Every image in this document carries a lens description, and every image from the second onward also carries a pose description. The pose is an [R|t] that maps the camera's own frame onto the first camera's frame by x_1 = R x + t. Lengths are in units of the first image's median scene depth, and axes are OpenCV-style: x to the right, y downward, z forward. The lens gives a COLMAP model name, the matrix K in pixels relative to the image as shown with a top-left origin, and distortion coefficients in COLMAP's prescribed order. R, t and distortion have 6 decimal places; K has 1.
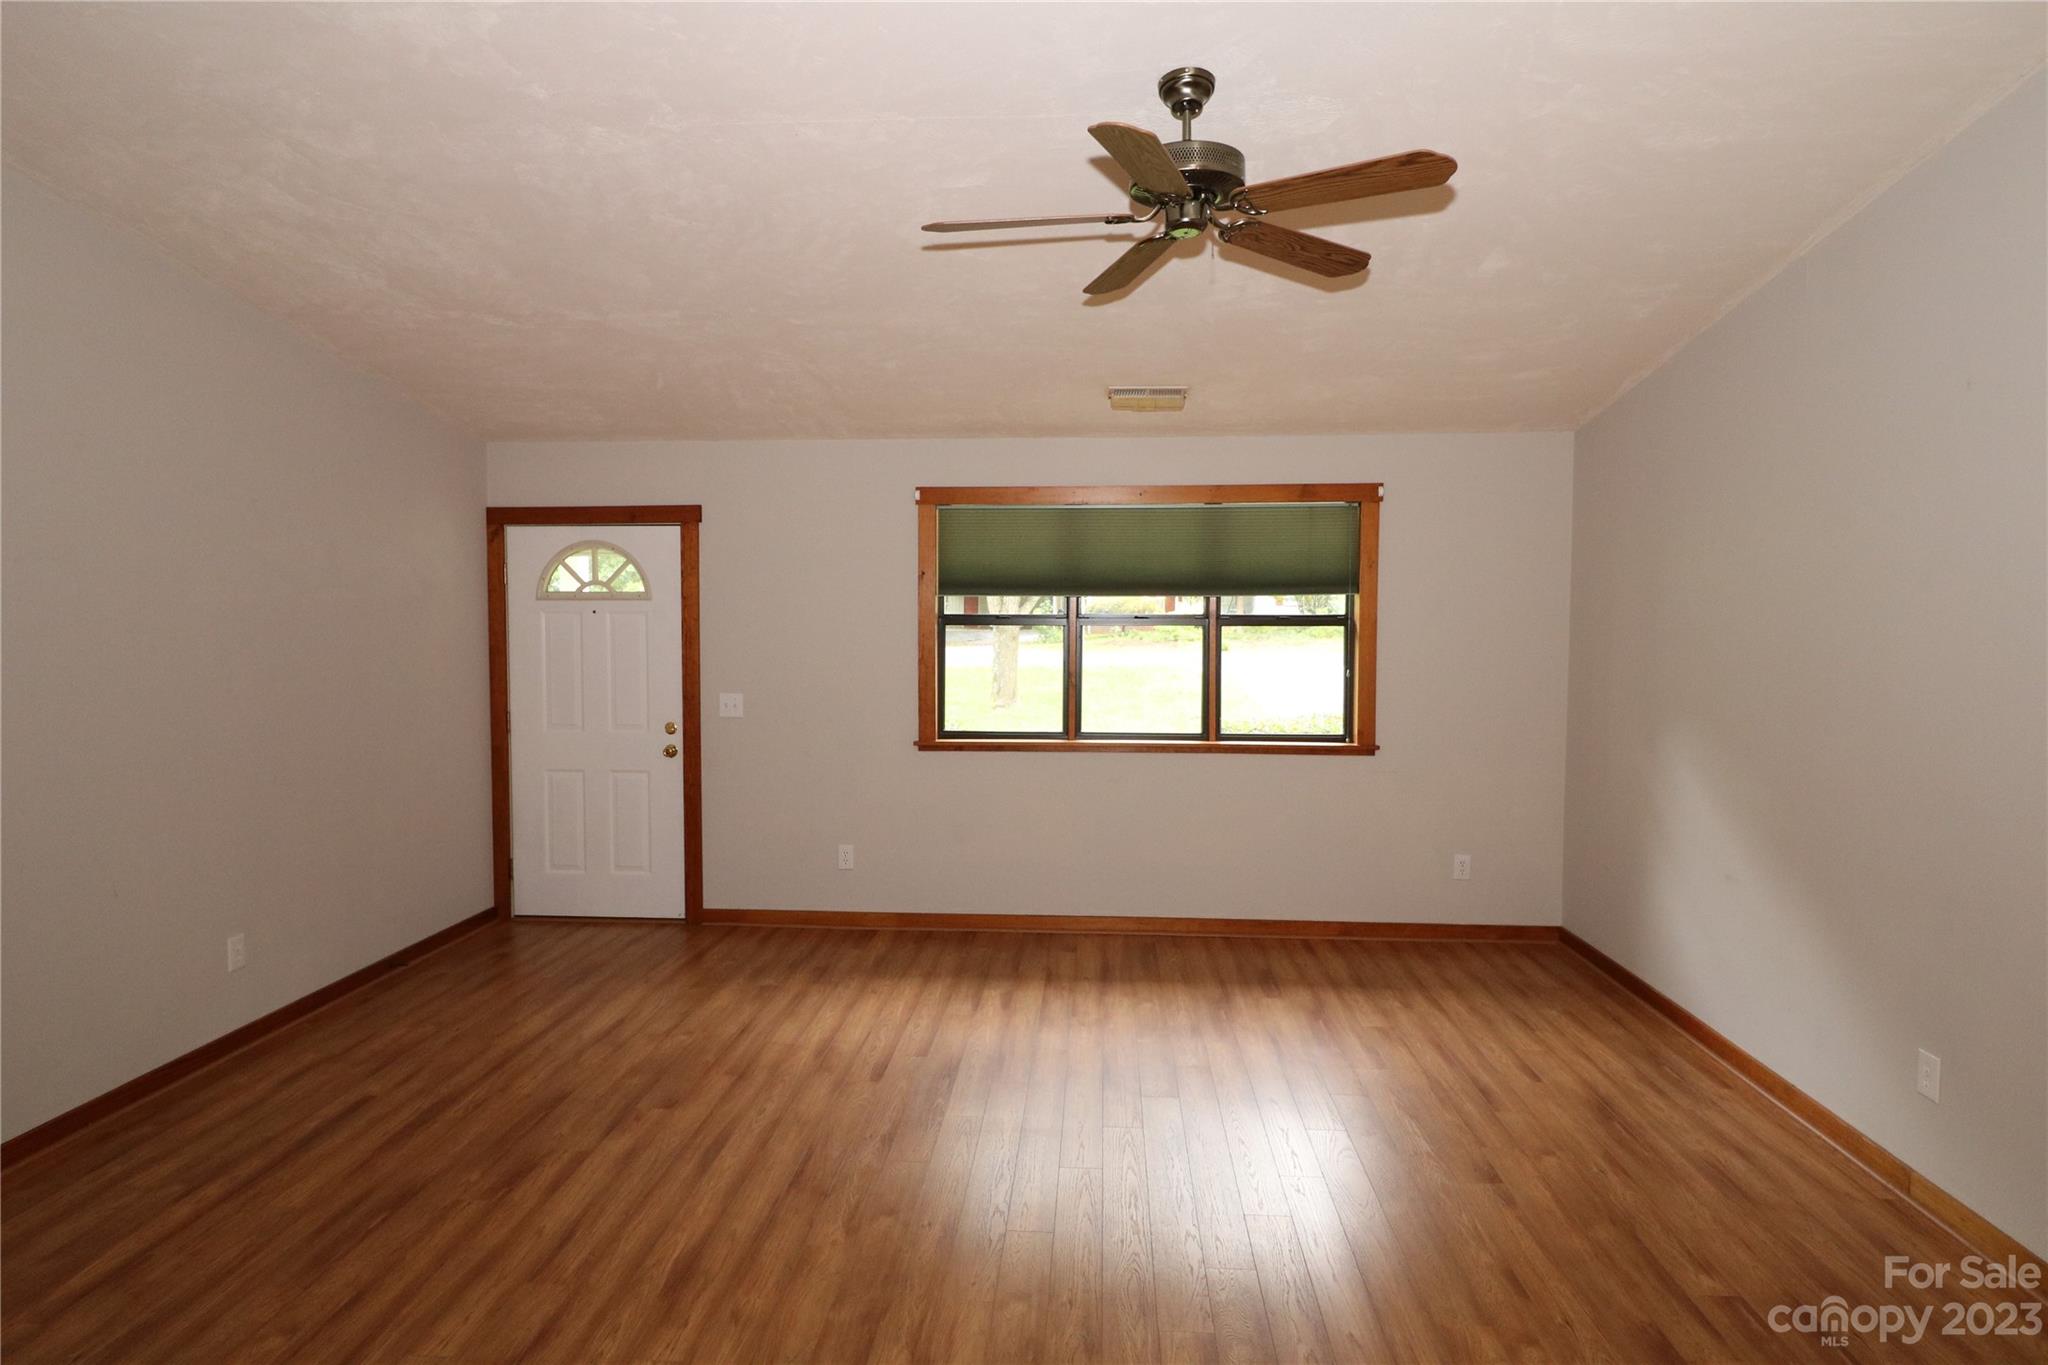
lens RADIAL K [[1146.2, 0, 1022.0], [0, 1146.2, 659.6], [0, 0, 1]] dist [0.009212, -0.015368]
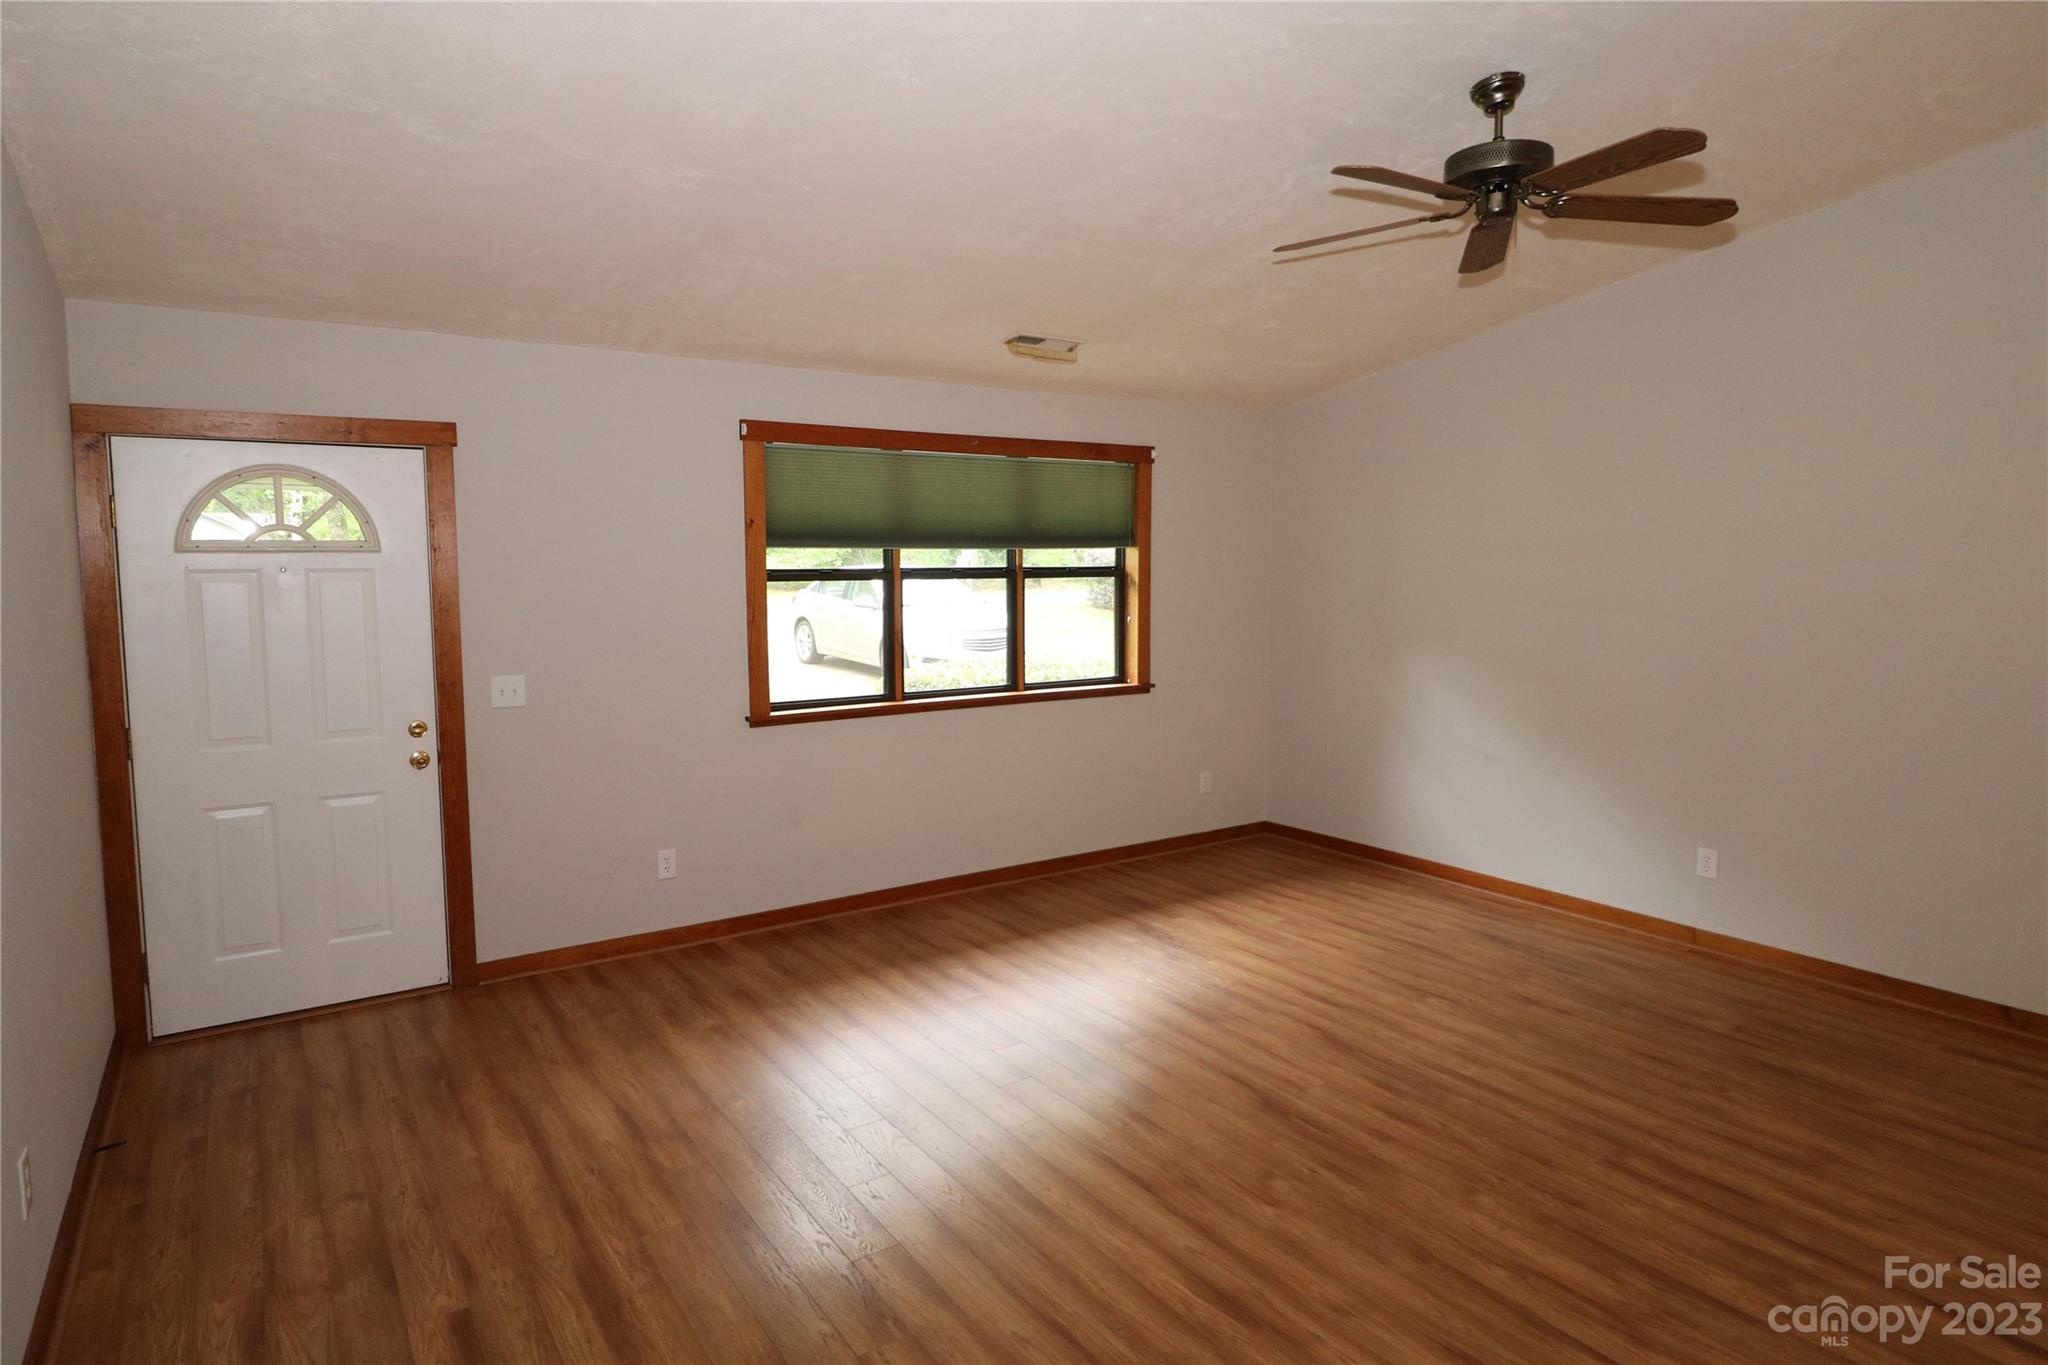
lens RADIAL K [[1146.2, 0, 1022.0], [0, 1146.2, 659.6], [0, 0, 1]] dist [0.009212, -0.015368]
pose [[0.788061, -0.057270, 0.612928, -0.552693], [0.033381, 0.998174, 0.050348, -0.010066], [-0.614692, -0.019217, 0.788533, 0.234186]]
